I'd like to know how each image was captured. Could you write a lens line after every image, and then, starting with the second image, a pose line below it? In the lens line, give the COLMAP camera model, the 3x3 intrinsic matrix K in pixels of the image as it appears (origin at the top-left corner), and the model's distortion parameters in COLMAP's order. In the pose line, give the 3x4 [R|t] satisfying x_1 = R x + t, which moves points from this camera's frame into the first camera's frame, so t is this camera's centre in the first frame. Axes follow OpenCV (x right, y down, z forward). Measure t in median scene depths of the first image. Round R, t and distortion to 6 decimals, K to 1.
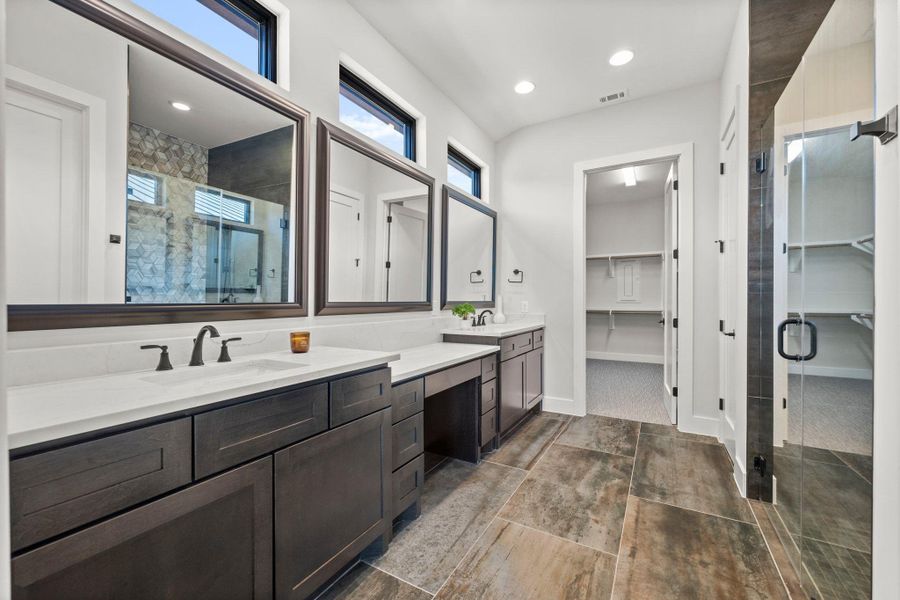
lens RADIAL K [[362.8, 0, 451.6], [0, 362.8, 300.7], [0, 0, 1]] dist [-0.001687, 0.000183]
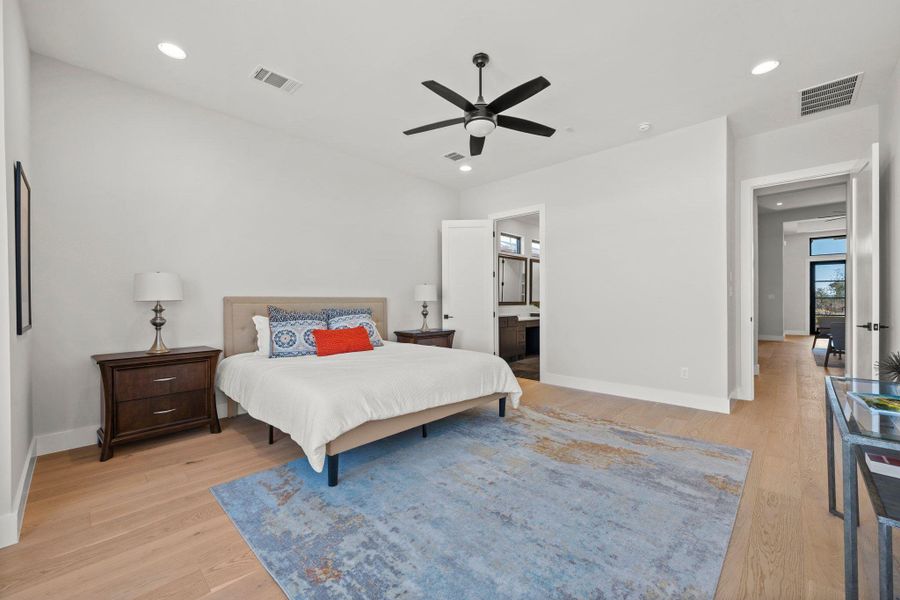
lens RADIAL K [[362.8, 0, 447.5], [0, 362.8, 301.1], [0, 0, 1]] dist [-0.001687, 0.000183]
pose [[0.970330, -0.006003, -0.241708, 0.031697], [0.006349, 0.999980, 0.000652, -0.007140], [0.241699, -0.002167, 0.970349, -1.895169]]
